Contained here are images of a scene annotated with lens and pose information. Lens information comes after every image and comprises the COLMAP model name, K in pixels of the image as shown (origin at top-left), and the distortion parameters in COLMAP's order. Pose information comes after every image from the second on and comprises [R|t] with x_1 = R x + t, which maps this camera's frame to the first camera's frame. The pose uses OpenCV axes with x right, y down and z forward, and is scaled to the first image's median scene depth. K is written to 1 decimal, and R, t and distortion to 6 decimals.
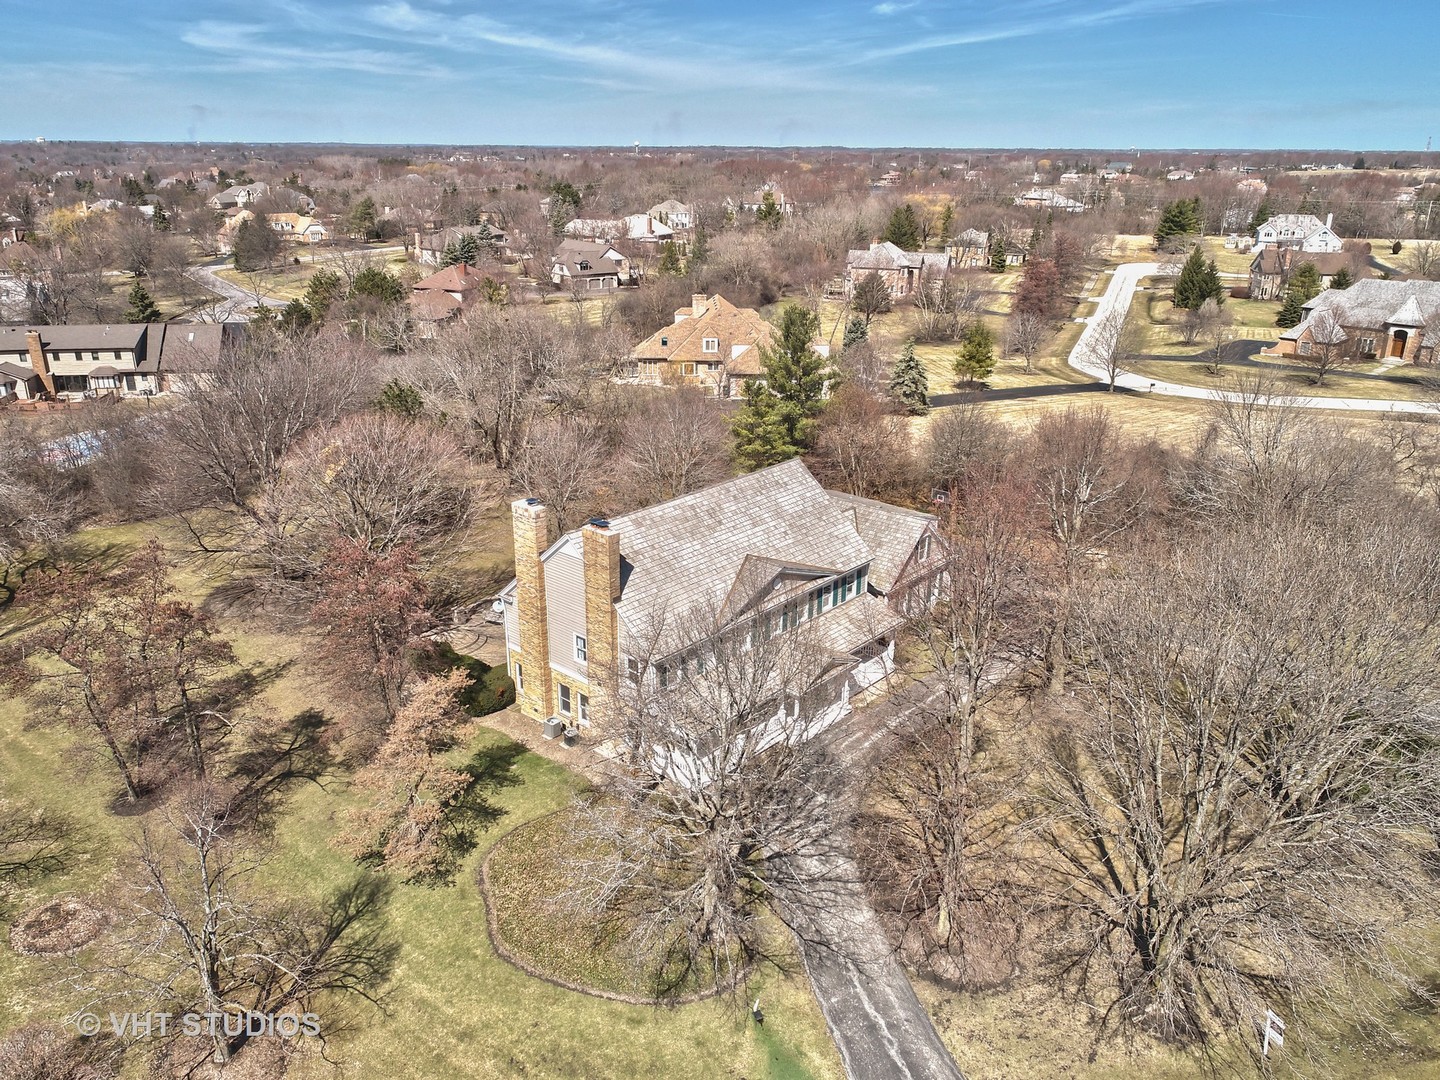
lens RADIAL K [[1093.7, 0, 720.0], [0, 1093.7, 540.0], [0, 0, 1]] dist [-0.007838, -0.000596]
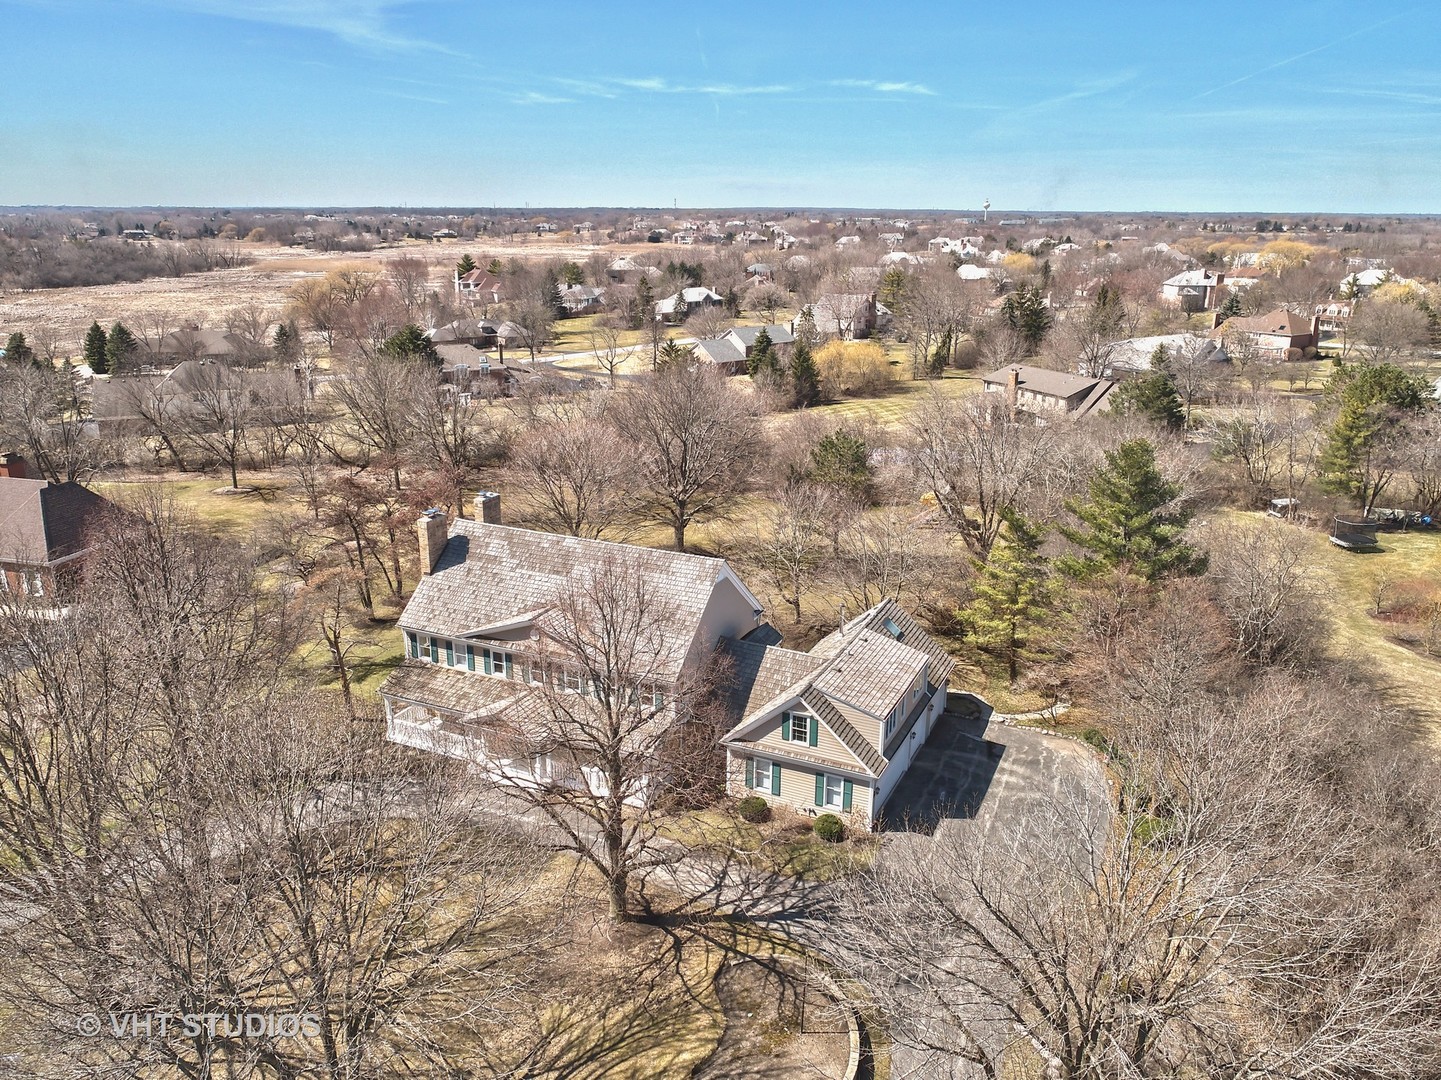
lens RADIAL K [[1094.5, 0, 720.5], [0, 1094.5, 540.0], [0, 0, 1]] dist [-0.007838, -0.000596]
pose [[0.271116, 0.275424, -0.922300, 0.442643], [-0.331968, 0.926153, 0.178990, -0.123479], [0.903489, 0.257647, 0.342527, 0.332129]]
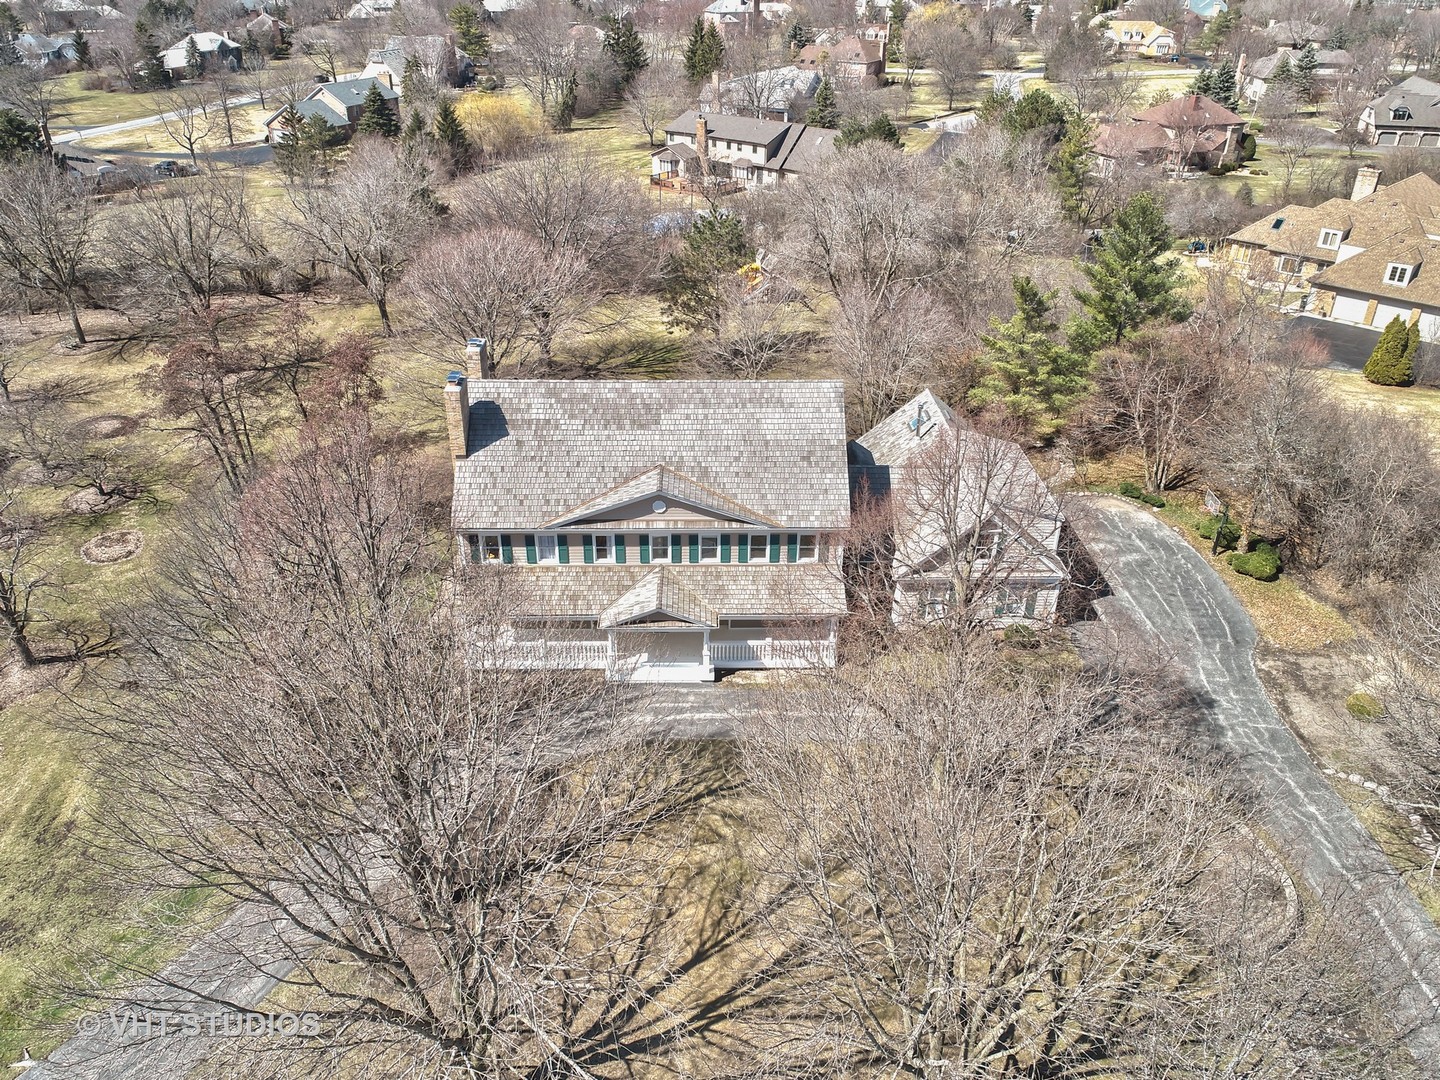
lens RADIAL K [[1093.4, 0, 720.0], [0, 1093.4, 540.0], [0, 0, 1]] dist [0.002505, -0.000254]
pose [[0.676970, 0.359065, -0.642483, 0.277487], [-0.255321, 0.933287, 0.252561, -0.070986], [0.690307, -0.006936, 0.723484, 0.172277]]
